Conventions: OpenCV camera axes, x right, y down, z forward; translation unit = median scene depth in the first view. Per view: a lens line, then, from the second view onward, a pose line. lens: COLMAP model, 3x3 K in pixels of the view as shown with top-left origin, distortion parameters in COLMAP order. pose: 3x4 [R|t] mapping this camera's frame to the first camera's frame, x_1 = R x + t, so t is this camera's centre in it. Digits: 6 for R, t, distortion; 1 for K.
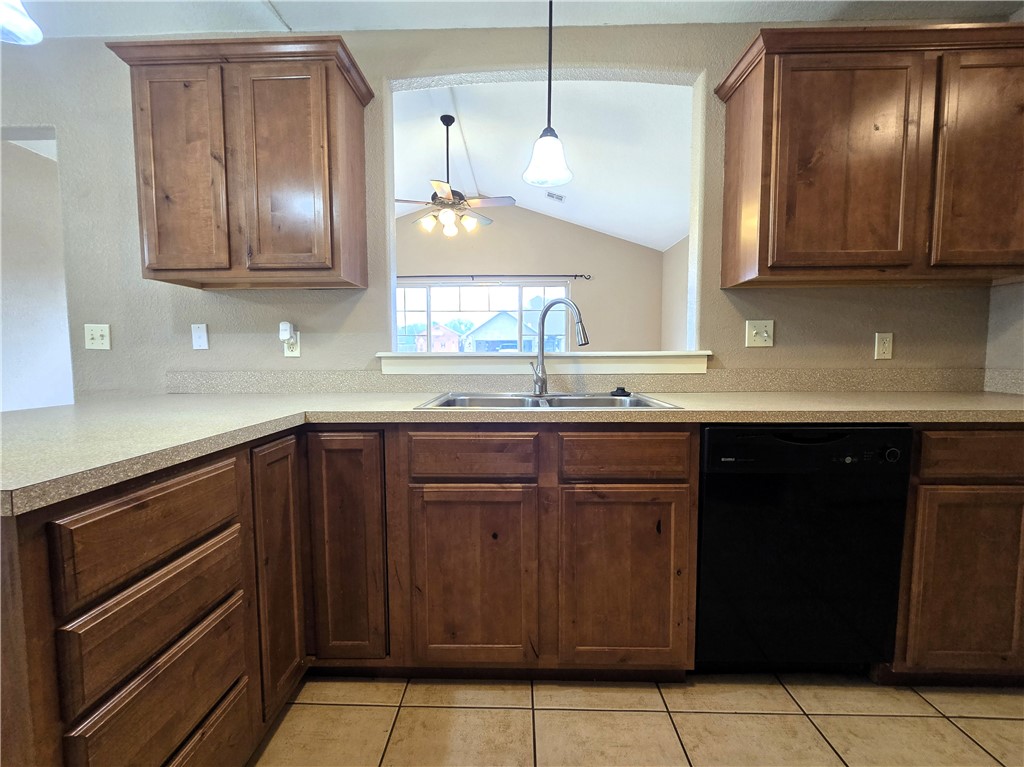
lens RADIAL K [[419.9, 0, 507.7], [0, 419.9, 383.6], [0, 0, 1]] dist [-0.003086, -0.000760]
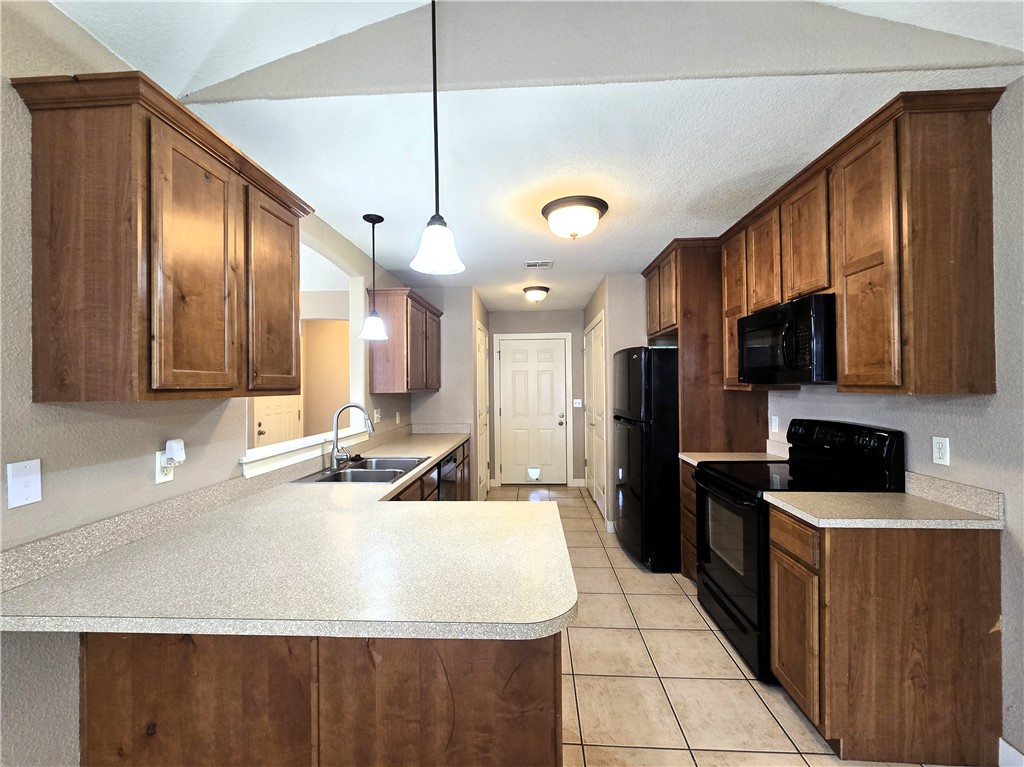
lens RADIAL K [[419.9, 0, 507.7], [0, 419.9, 383.6], [0, 0, 1]] dist [-0.003086, -0.000760]
pose [[0.031056, 0.008182, 0.999484, -1.625224], [0.079744, 0.996759, -0.010638, -0.239449], [-0.996331, 0.080033, 0.030303, 0.405909]]
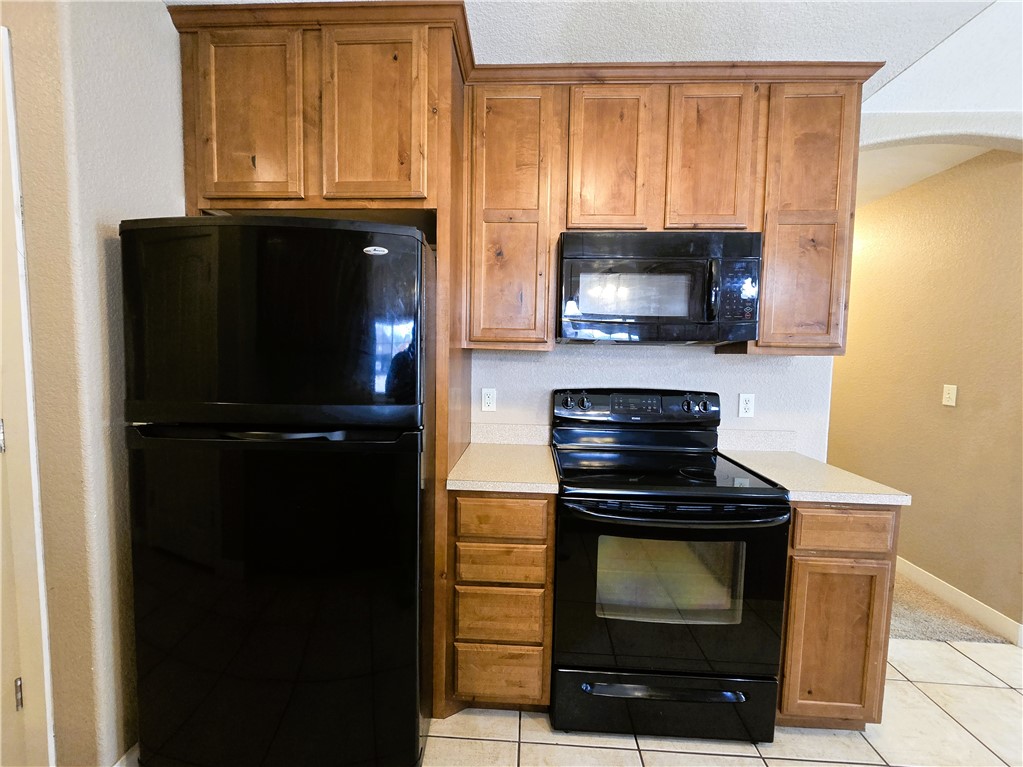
lens RADIAL K [[419.5, 0, 507.2], [0, 419.5, 383.6], [0, 0, 1]] dist [-0.003086, -0.000760]
pose [[-0.999571, -0.015457, 0.024858, 0.292614], [-0.011791, 0.989885, 0.141381, -0.219196], [-0.026792, 0.141028, -0.989643, 0.592806]]
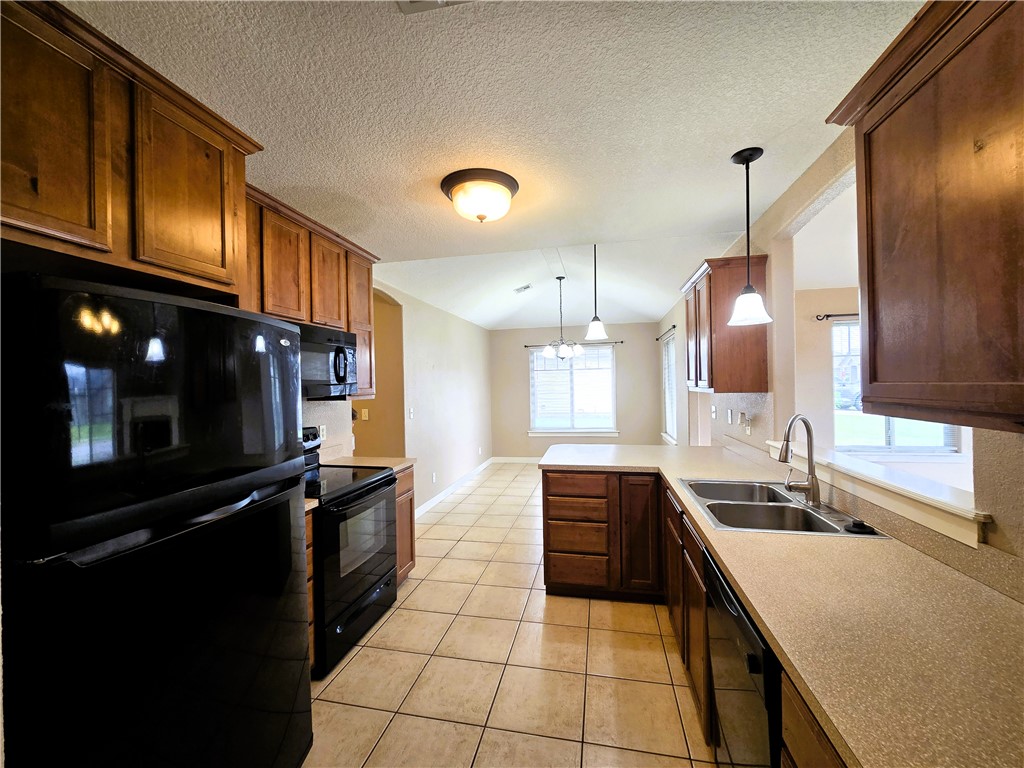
lens RADIAL K [[419.9, 0, 507.7], [0, 419.9, 384.1], [0, 0, 1]] dist [-0.003086, -0.000760]
pose [[-0.183318, 0.008263, -0.983019, 1.438878], [-0.049007, 0.998645, 0.017533, -0.292001], [0.981831, 0.051389, -0.182665, 0.521929]]
